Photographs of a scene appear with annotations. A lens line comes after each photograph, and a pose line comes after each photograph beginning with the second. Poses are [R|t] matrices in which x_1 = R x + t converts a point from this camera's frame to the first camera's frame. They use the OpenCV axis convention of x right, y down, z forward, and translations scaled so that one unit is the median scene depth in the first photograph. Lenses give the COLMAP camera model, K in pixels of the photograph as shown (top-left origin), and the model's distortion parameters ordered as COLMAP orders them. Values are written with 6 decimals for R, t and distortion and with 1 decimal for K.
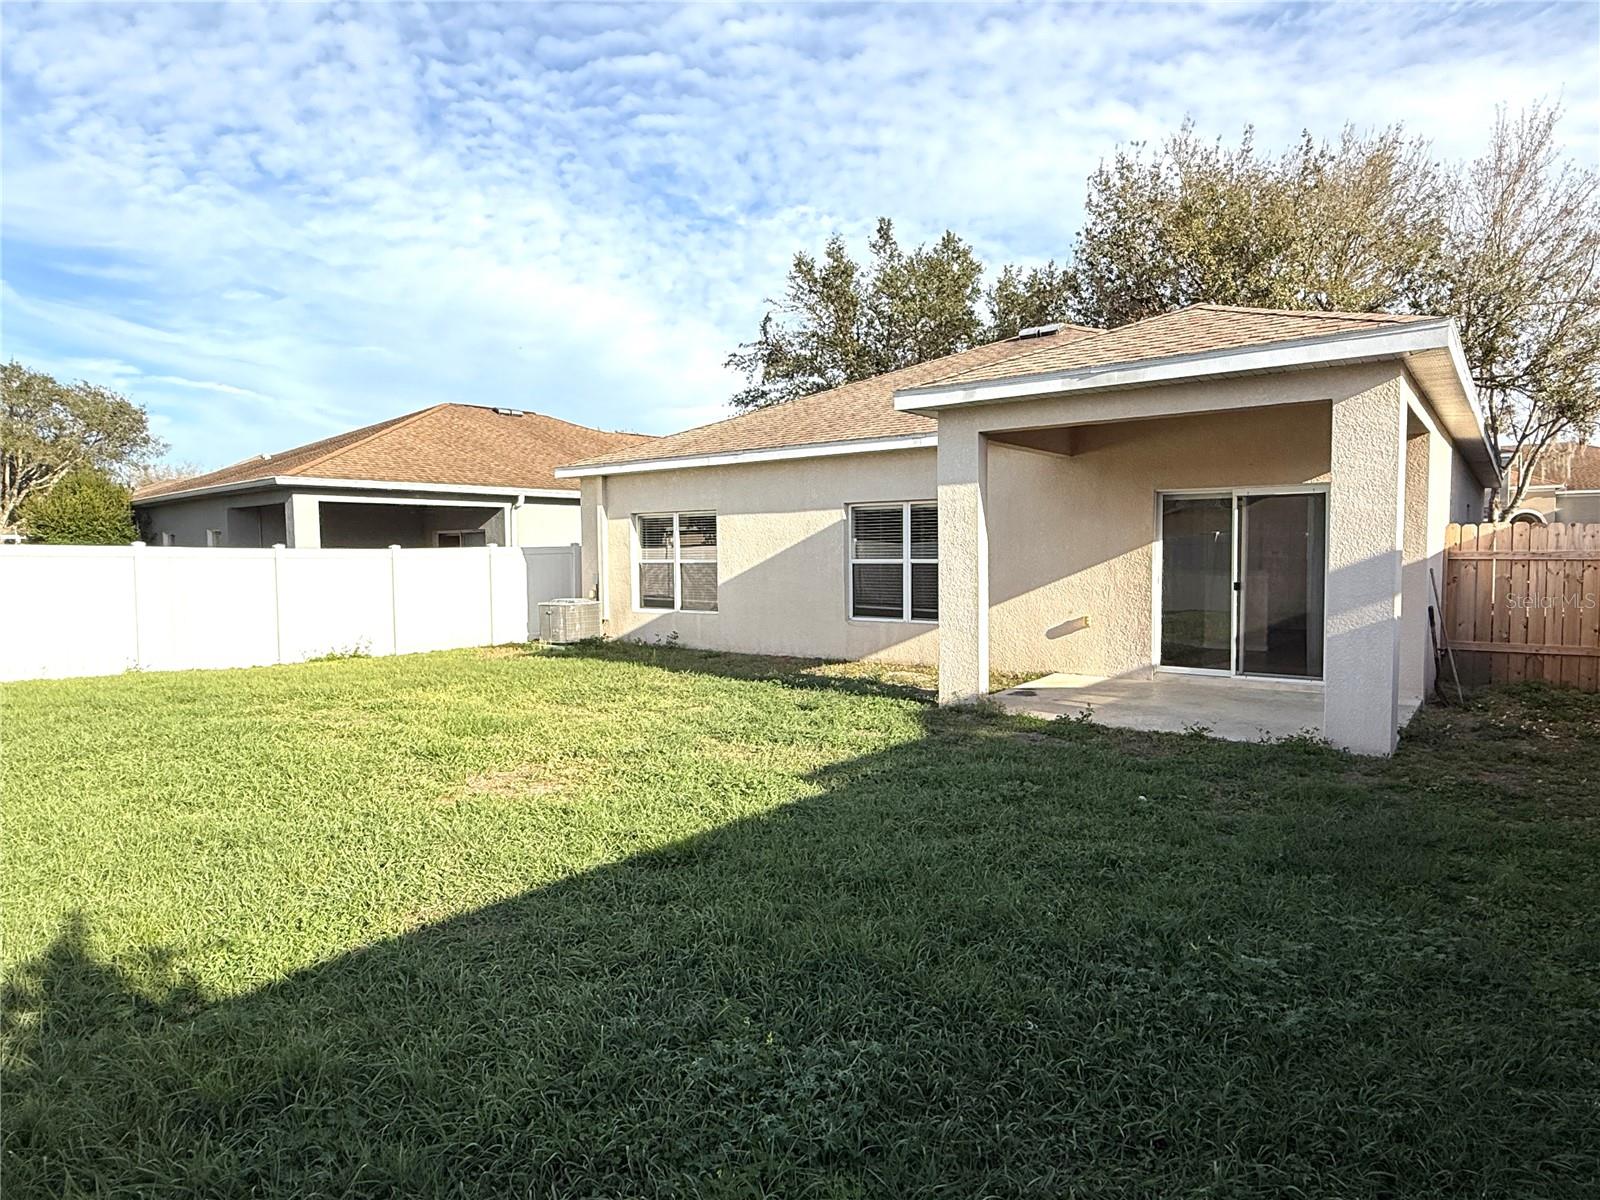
lens RADIAL K [[945.2, 0, 799.5], [0, 945.2, 602.5], [0, 0, 1]] dist [0.005334, 0.001011]
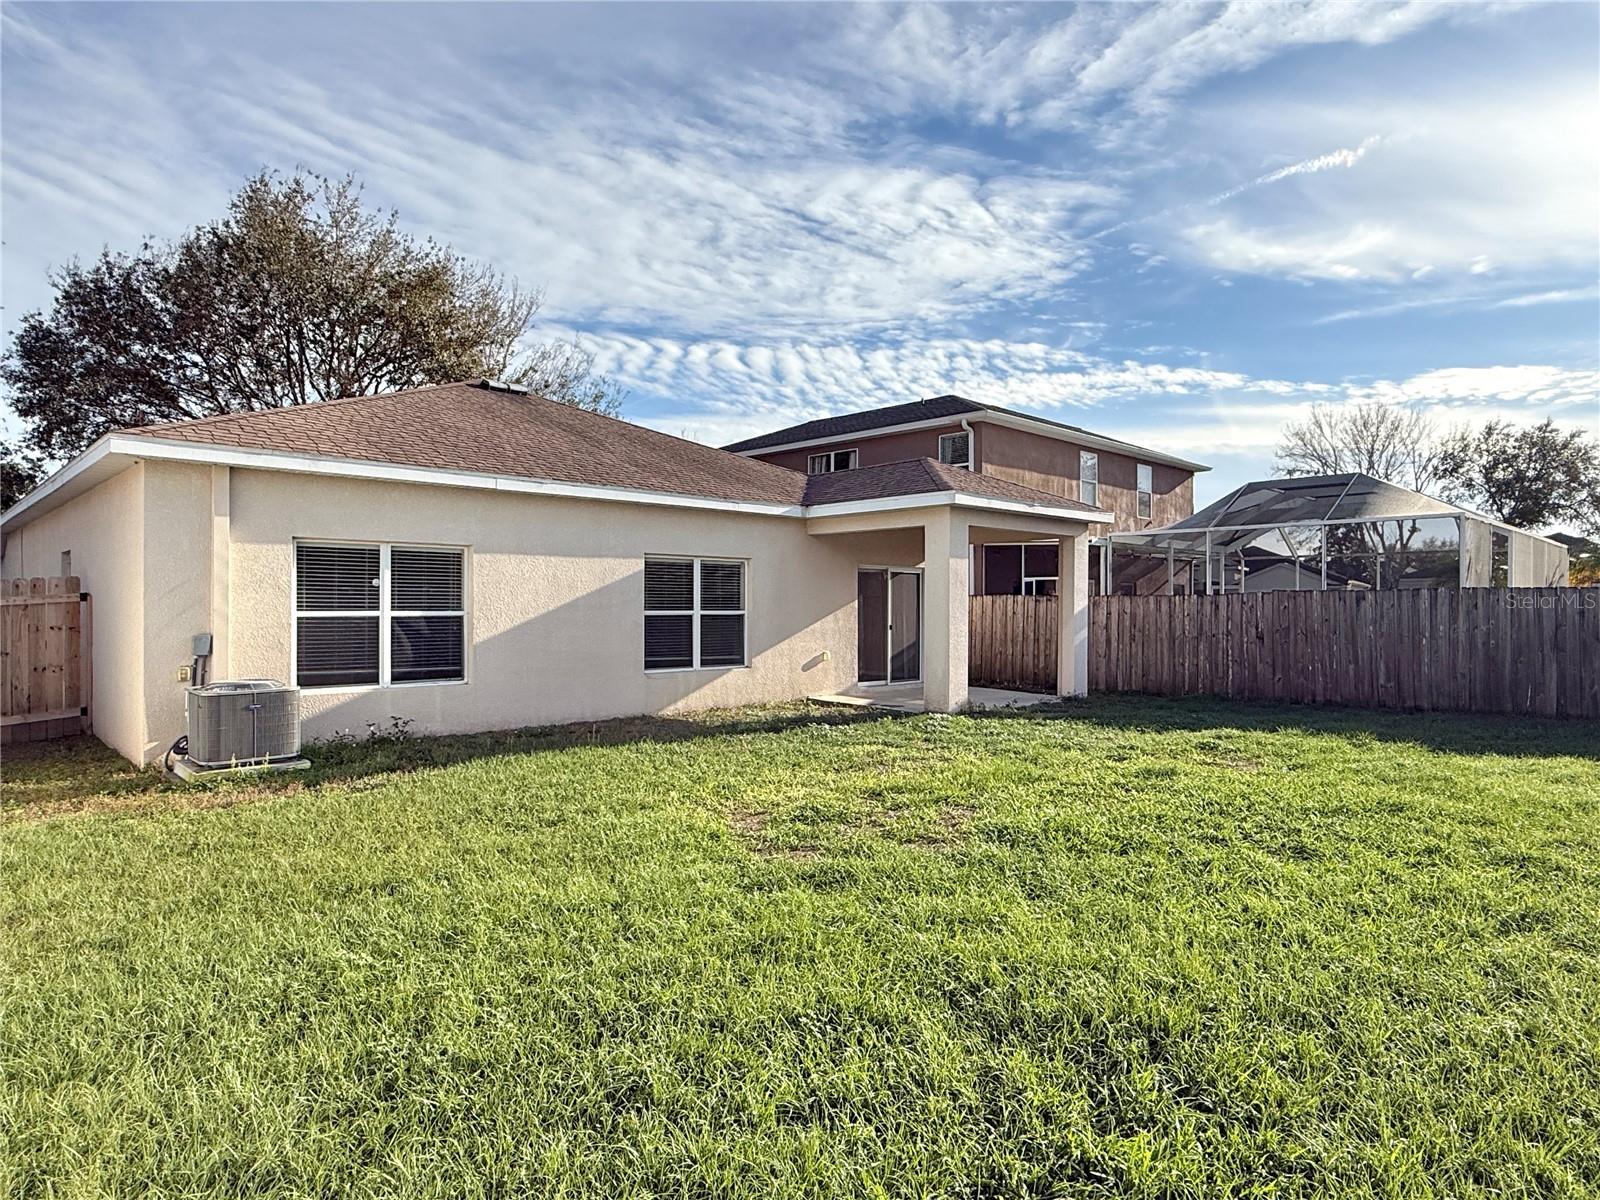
lens RADIAL K [[945.2, 0, 798.6], [0, 945.2, 602.6], [0, 0, 1]] dist [0.005334, 0.001011]
pose [[0.154675, 0.008946, 0.987925, -0.913220], [0.045345, 0.998841, -0.016144, -0.032350], [-0.986924, 0.047294, 0.154090, 0.717264]]
